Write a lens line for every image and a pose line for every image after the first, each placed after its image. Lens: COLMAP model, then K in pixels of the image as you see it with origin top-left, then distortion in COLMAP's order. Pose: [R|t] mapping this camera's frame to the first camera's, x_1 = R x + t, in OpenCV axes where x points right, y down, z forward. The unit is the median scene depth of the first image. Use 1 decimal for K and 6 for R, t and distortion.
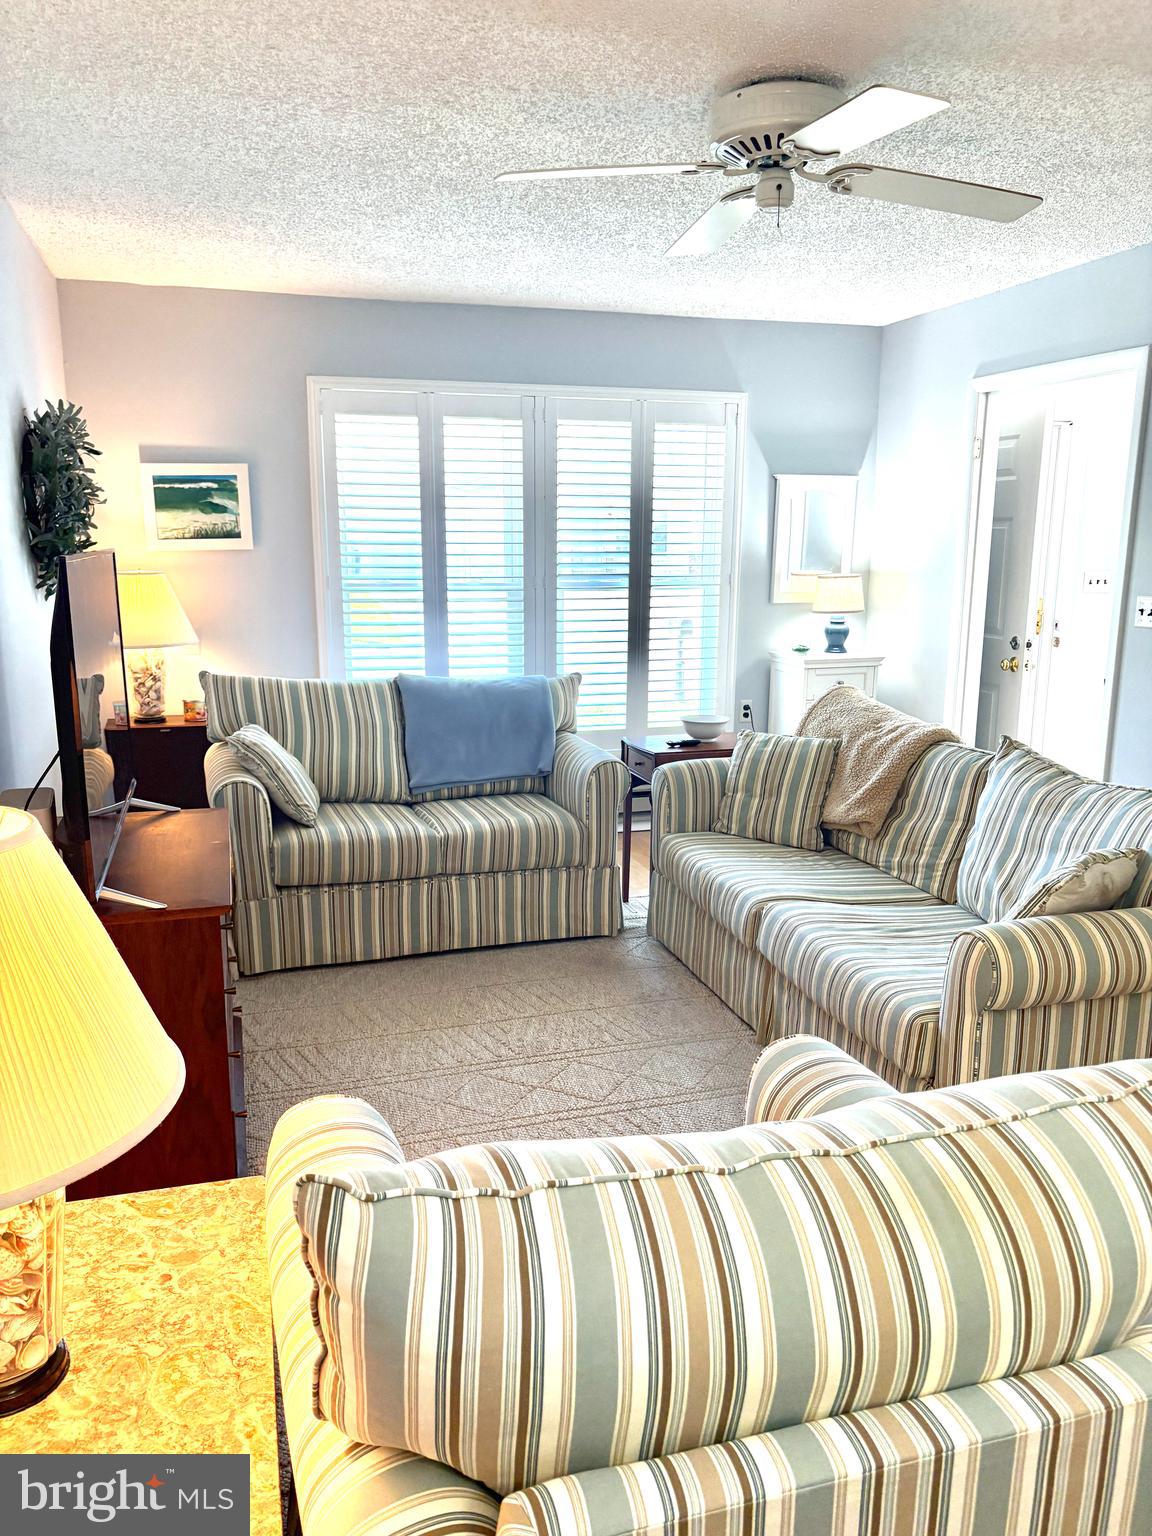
lens RADIAL K [[1172.1, 0, 576.0], [0, 1172.1, 768.0], [0, 0, 1]] dist [-0.026993, 0.000019]
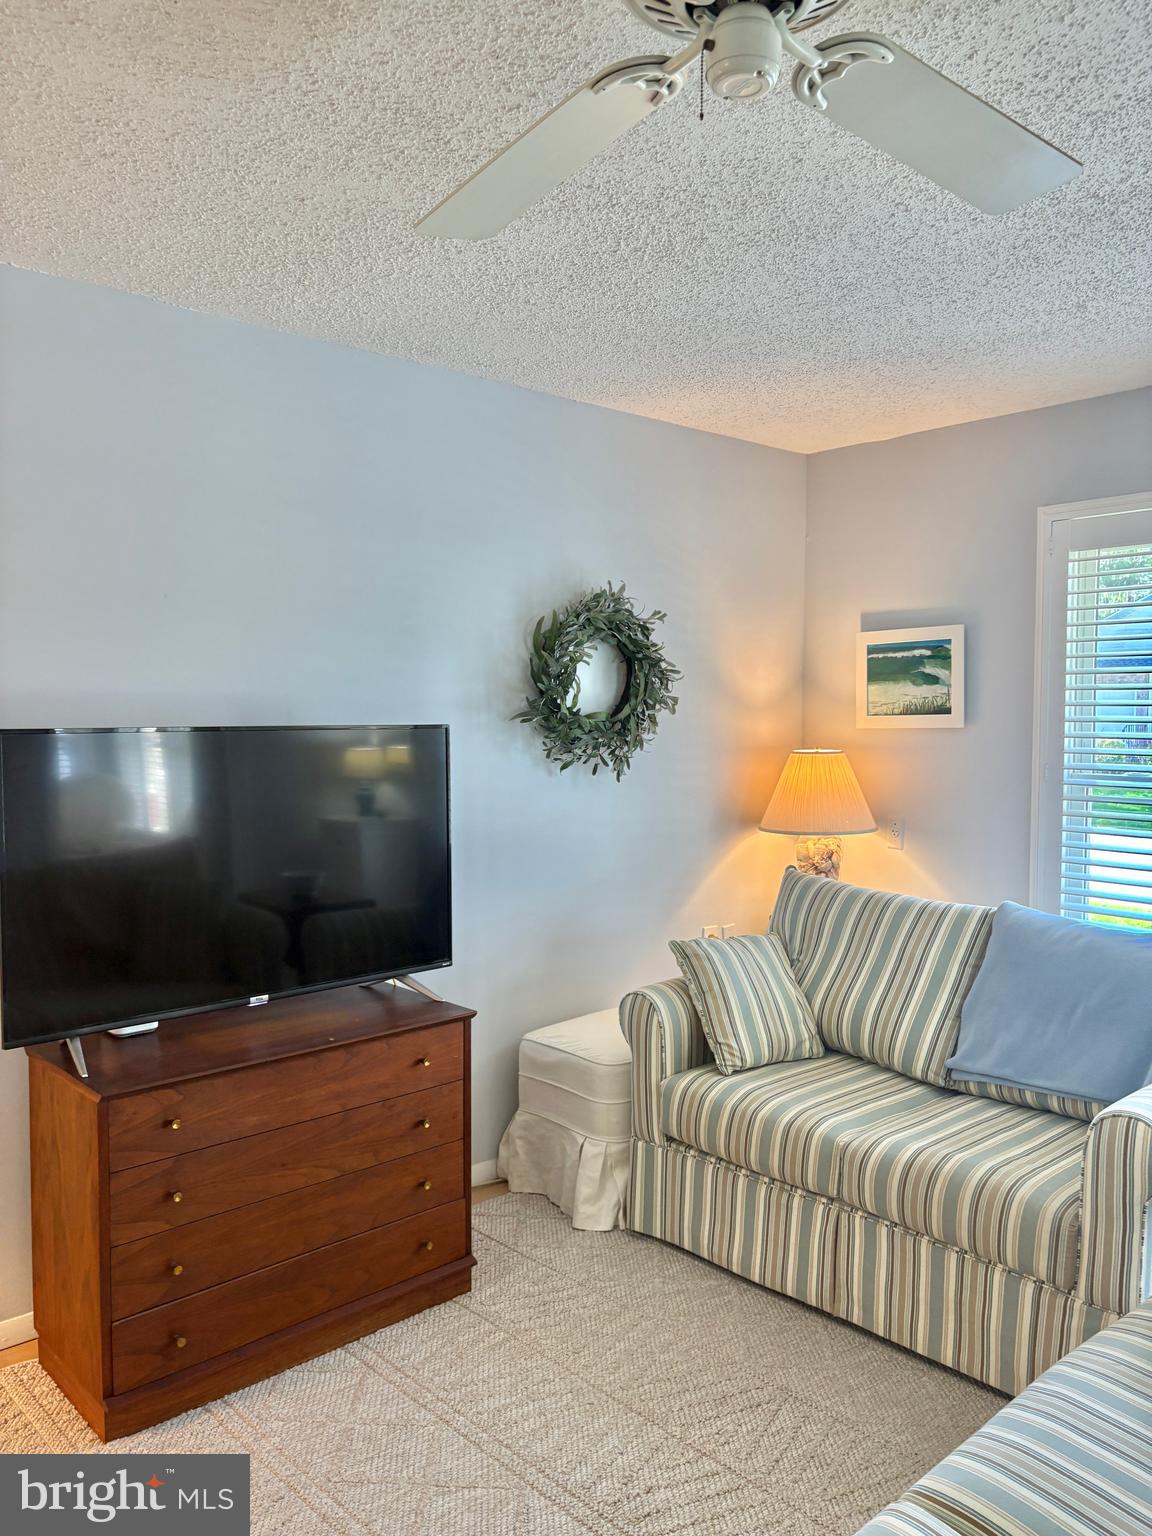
lens RADIAL K [[1154.8, 0, 576.0], [0, 1154.8, 768.0], [0, 0, 1]] dist [0.054016, -0.052148]
pose [[0.424610, 0.040950, -0.904450, 0.347457], [-0.168670, 0.985066, -0.034585, -0.088587], [0.889526, 0.167239, 0.425176, 0.434323]]
